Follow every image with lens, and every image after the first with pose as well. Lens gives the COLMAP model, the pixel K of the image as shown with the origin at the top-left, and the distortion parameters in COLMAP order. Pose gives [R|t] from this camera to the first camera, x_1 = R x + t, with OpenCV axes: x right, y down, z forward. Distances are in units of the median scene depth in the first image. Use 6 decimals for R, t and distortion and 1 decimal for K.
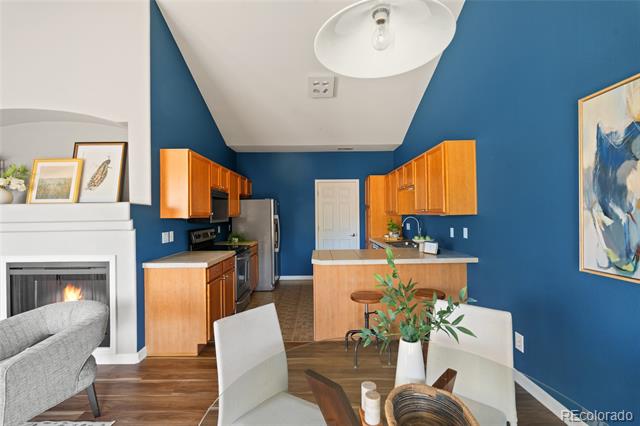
lens RADIAL K [[285.4, 0, 318.8], [0, 285.4, 206.0], [0, 0, 1]] dist [0.002846, -0.000408]
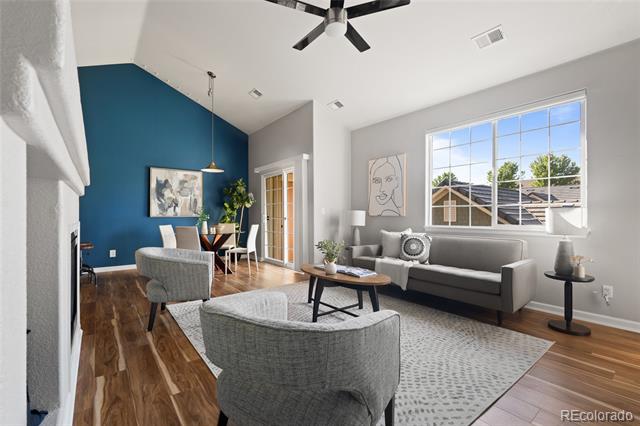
lens RADIAL K [[285.4, 0, 316.2], [0, 285.4, 216.1], [0, 0, 1]] dist [0.002846, -0.000408]
pose [[-0.612711, 0.003728, 0.790298, -1.971576], [-0.012368, 0.999821, -0.014306, 0.156321], [-0.790210, -0.018540, -0.612555, 0.990208]]
